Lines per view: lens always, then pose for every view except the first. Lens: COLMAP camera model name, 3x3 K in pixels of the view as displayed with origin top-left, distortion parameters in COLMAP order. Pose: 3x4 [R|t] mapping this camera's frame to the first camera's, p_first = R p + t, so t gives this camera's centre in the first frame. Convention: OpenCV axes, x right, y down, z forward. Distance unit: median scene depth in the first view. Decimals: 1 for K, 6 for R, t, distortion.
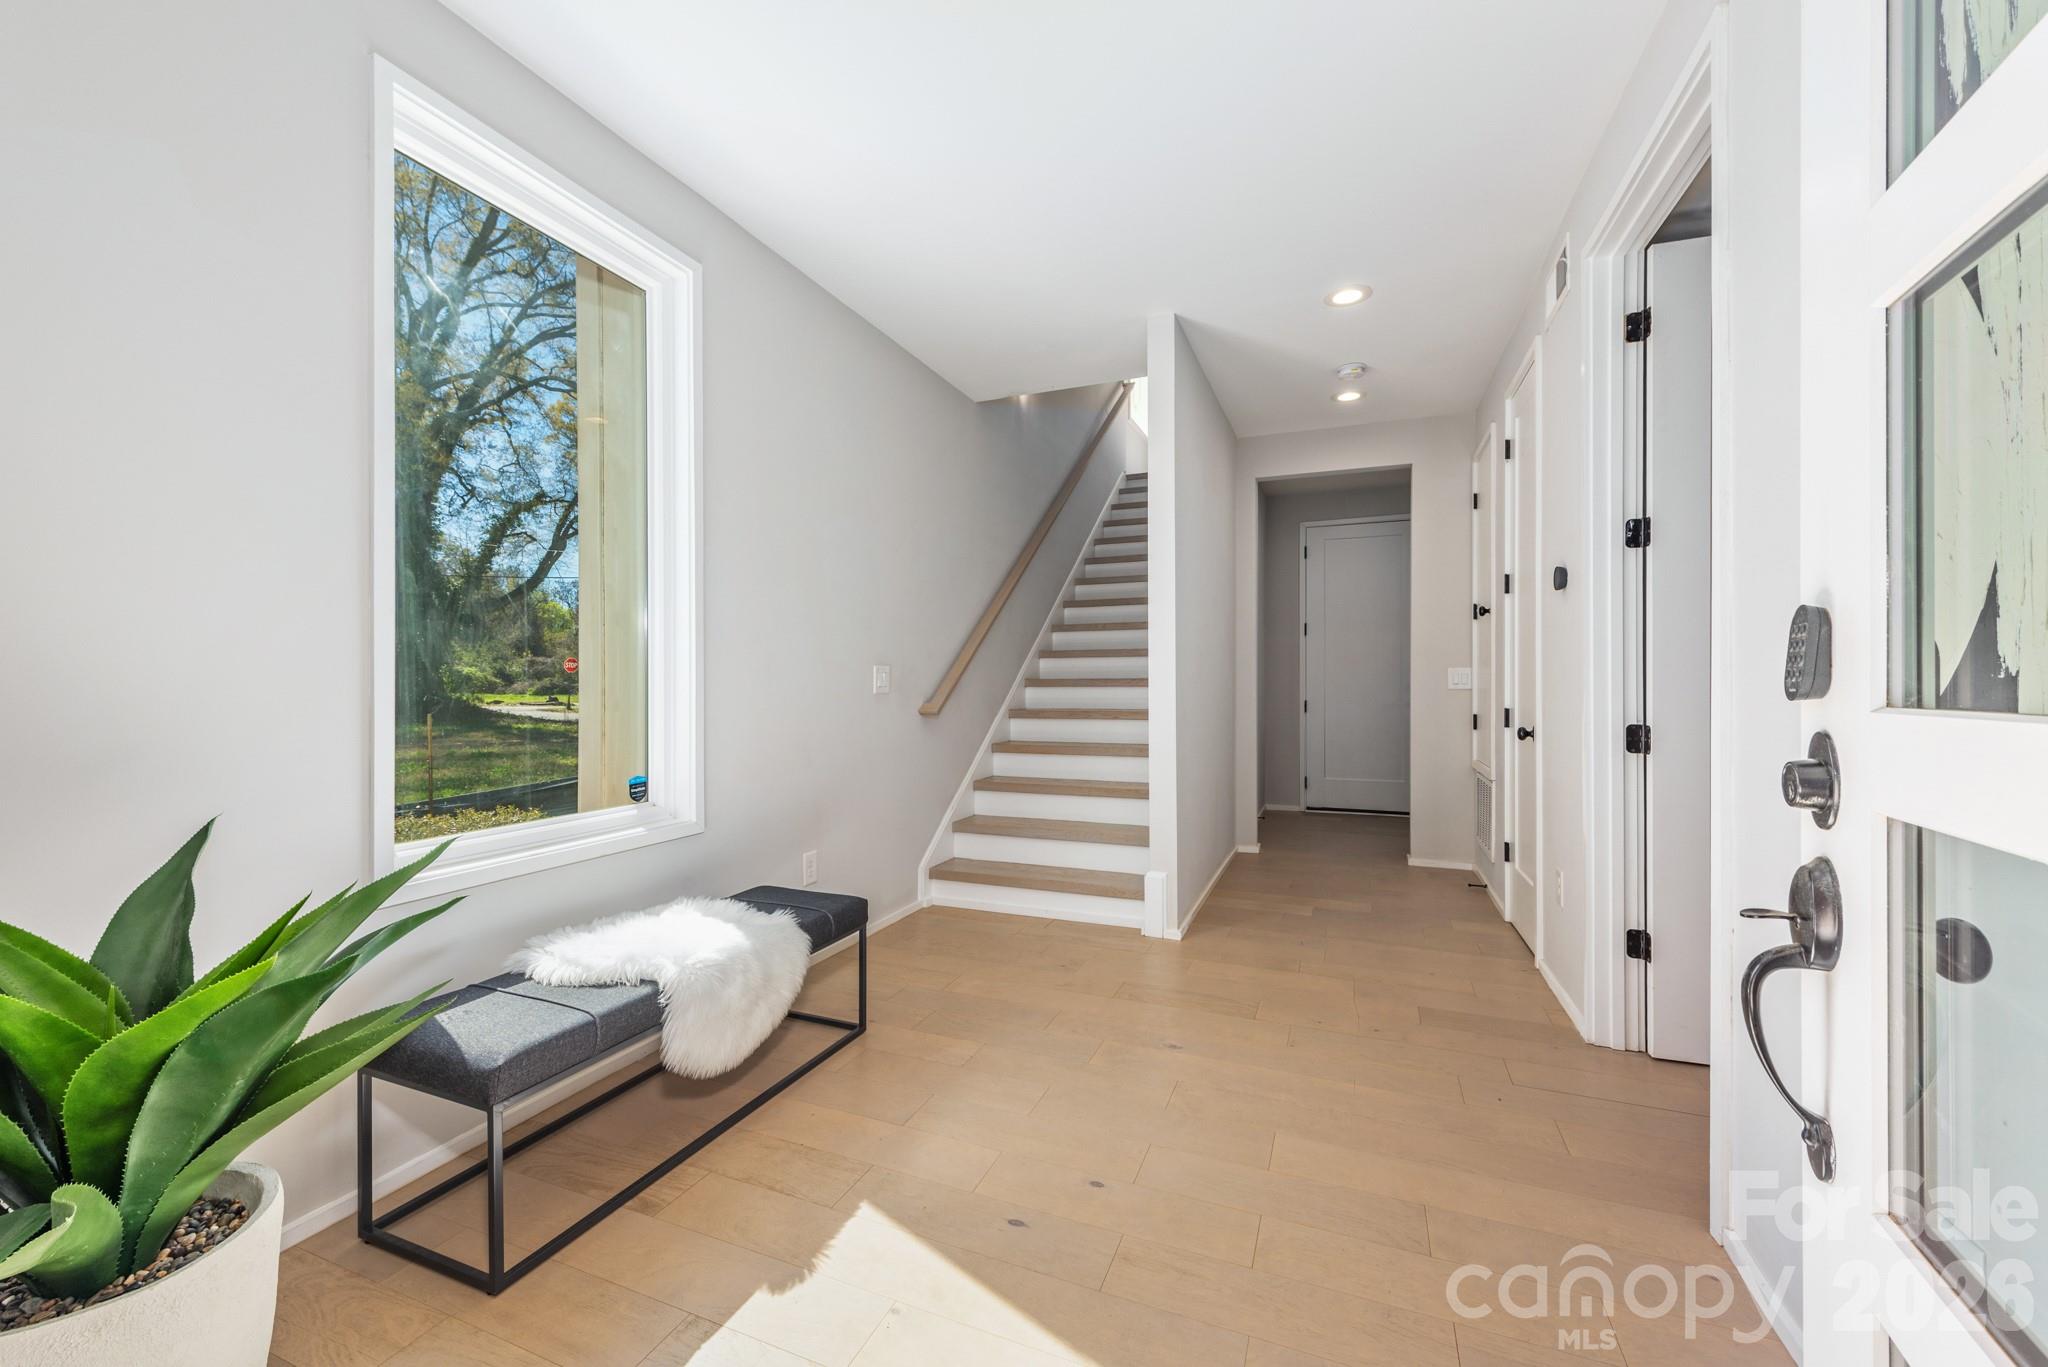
lens RADIAL K [[808.1, 0, 1031.6], [0, 808.1, 675.6], [0, 0, 1]] dist [-0.000027, 0.000098]
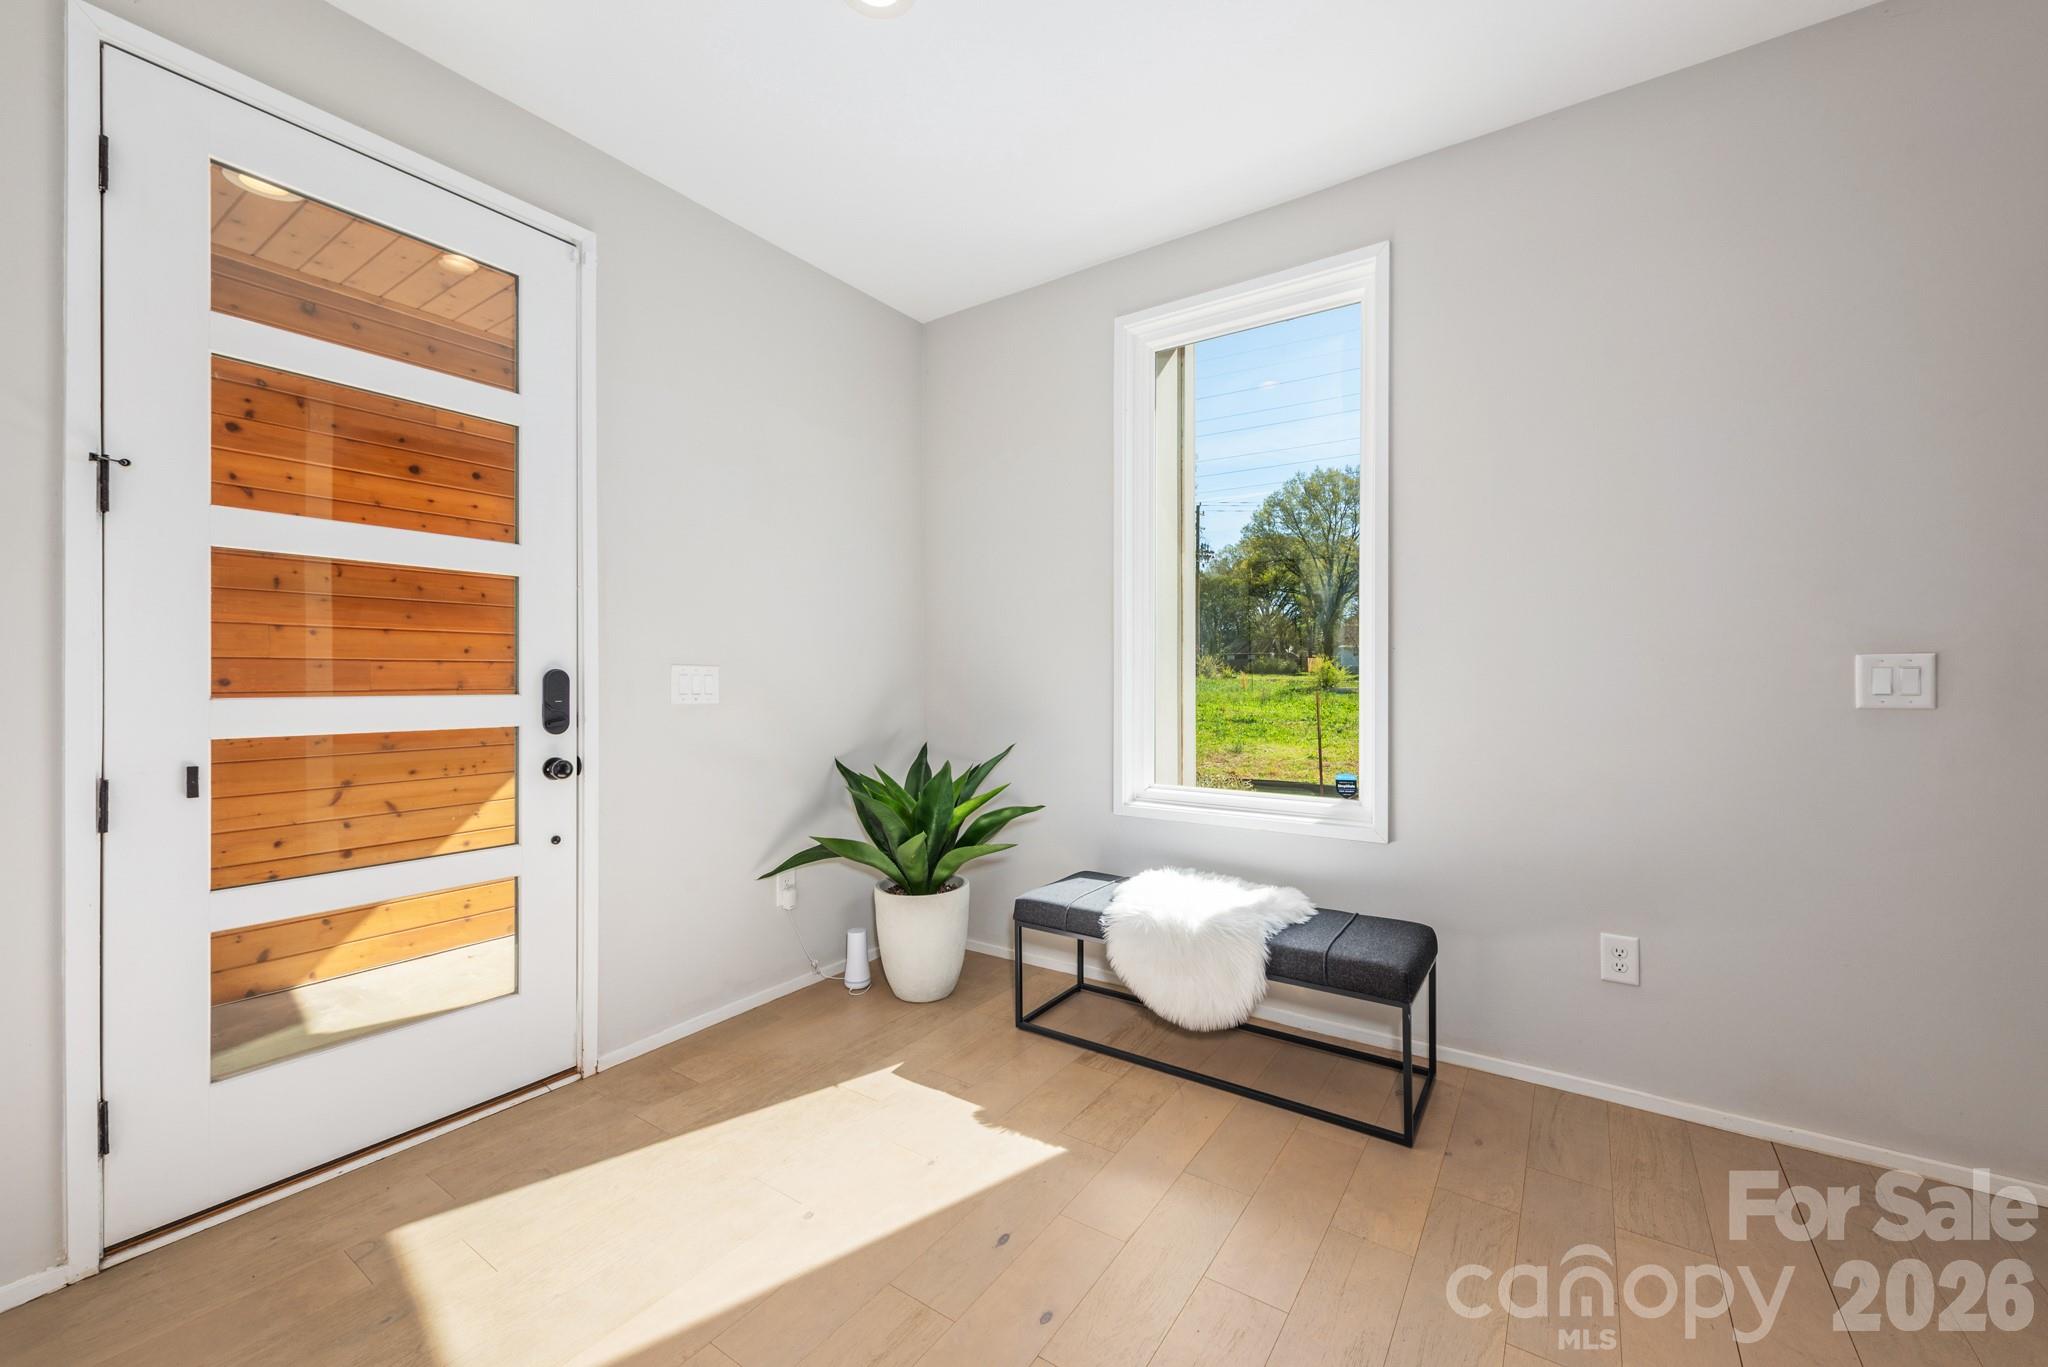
lens RADIAL K [[808.1, 0, 1031.6], [0, 808.1, 675.6], [0, 0, 1]] dist [-0.000027, 0.000098]
pose [[-0.218179, 0.000342, -0.975909, 0.854465], [0.001109, 0.999999, 0.000103, 0.000859], [0.975908, -0.001059, -0.218179, 1.157498]]
